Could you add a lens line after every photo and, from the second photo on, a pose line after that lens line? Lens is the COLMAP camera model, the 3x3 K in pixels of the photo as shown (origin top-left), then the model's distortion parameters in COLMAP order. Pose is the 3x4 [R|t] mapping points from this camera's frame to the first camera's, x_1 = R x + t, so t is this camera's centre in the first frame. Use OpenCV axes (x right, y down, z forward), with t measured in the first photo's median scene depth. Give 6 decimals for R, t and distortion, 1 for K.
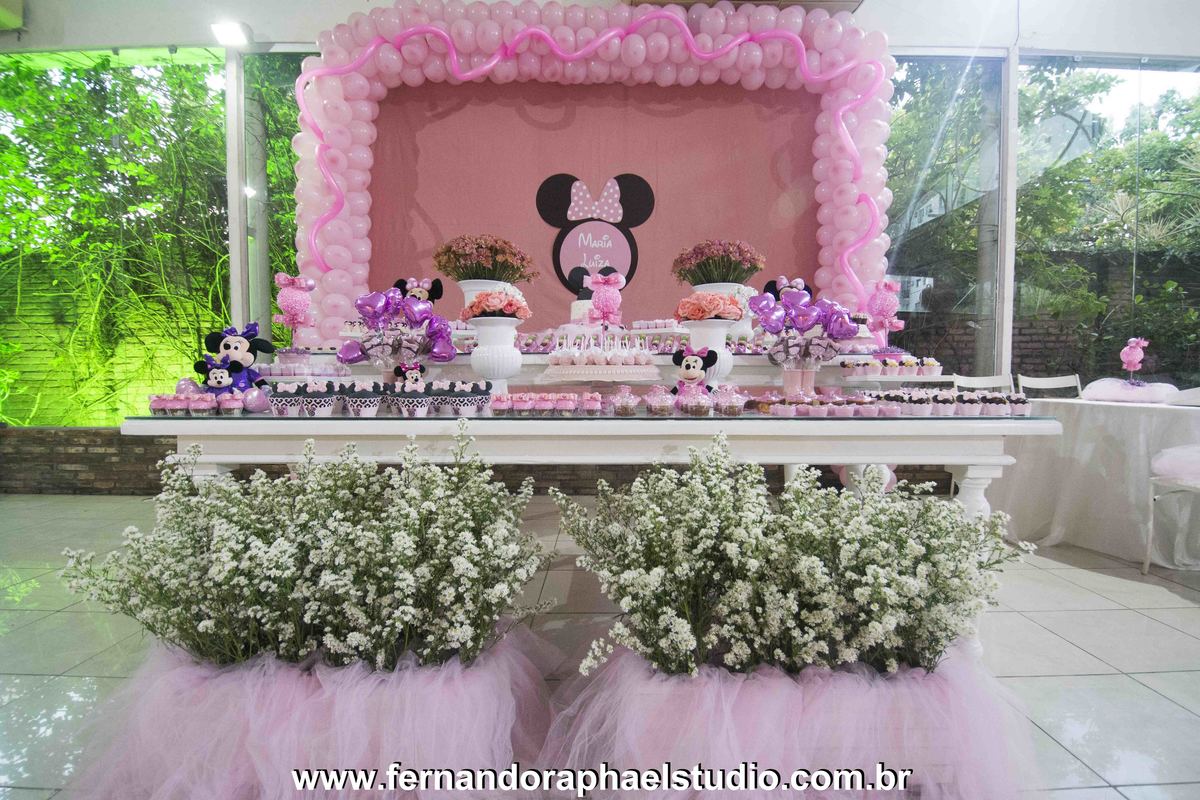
lens RADIAL K [[546.0, 0, 597.8], [0, 546.0, 394.6], [0, 0, 1]] dist [0.015518, -0.028481]
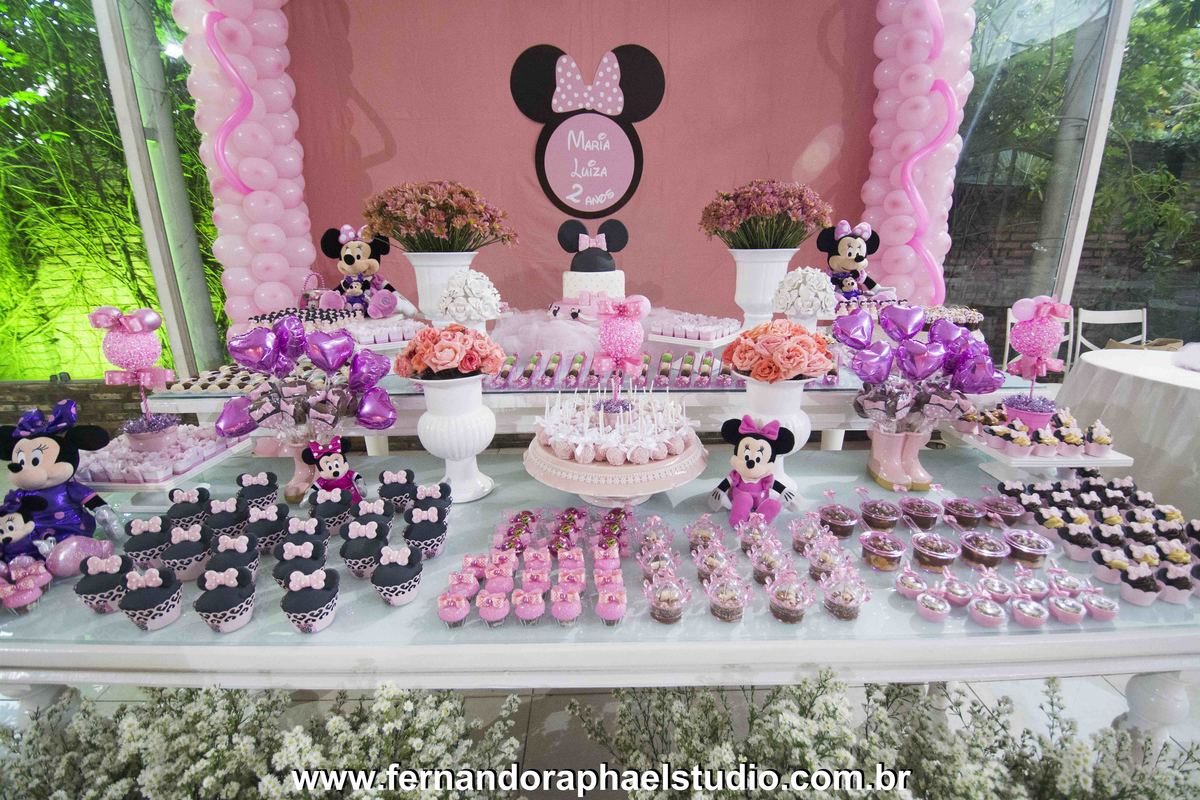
lens RADIAL K [[531.0, 0, 600.0], [0, 531.0, 400.0], [0, 0, 1]] dist [0.000429, -0.014871]
pose [[0.999652, -0.018910, 0.018418, -0.009580], [0.013568, 0.966593, 0.255957, -0.116841], [-0.022643, -0.255618, 0.966513, 0.168611]]
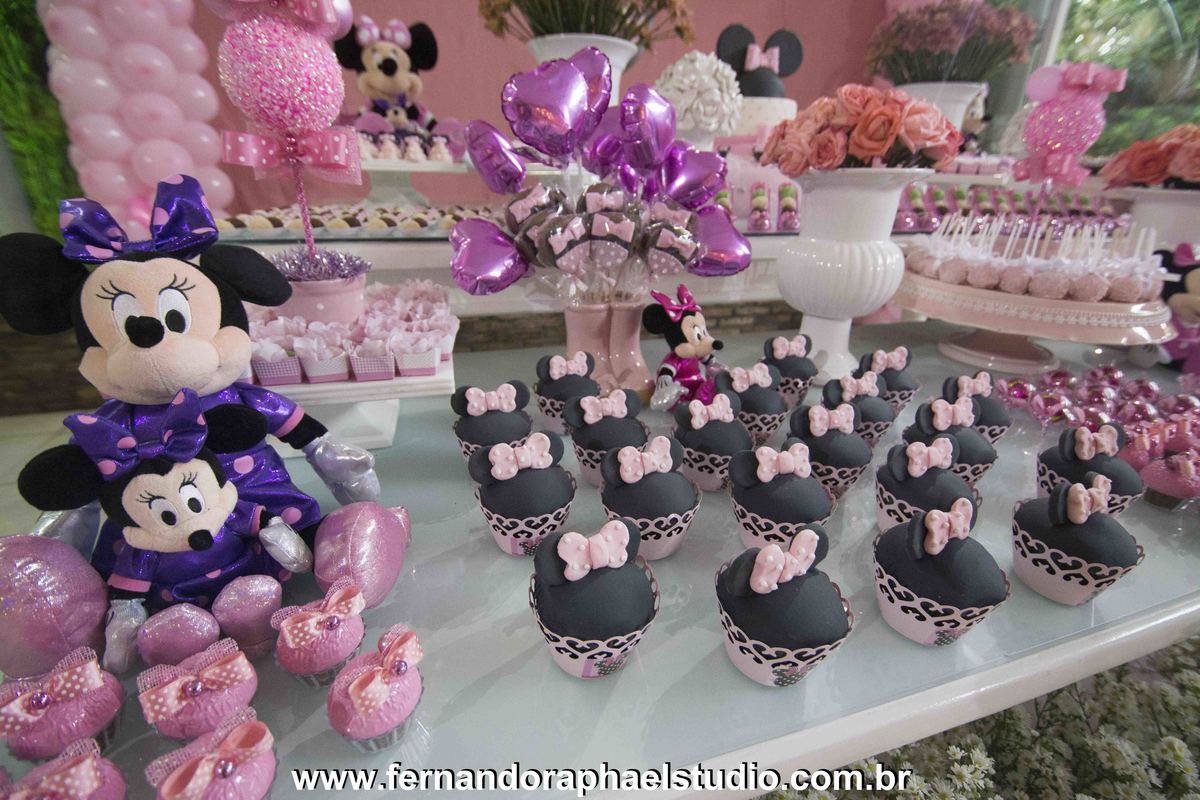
lens RADIAL K [[531.0, 0, 600.0], [0, 531.0, 400.0], [0, 0, 1]] dist [0.000429, -0.014871]
pose [[0.953229, -0.104497, 0.283611, -0.220588], [-0.009413, 0.927615, 0.373420, -0.054311], [-0.302103, -0.358625, 0.883245, 0.293339]]
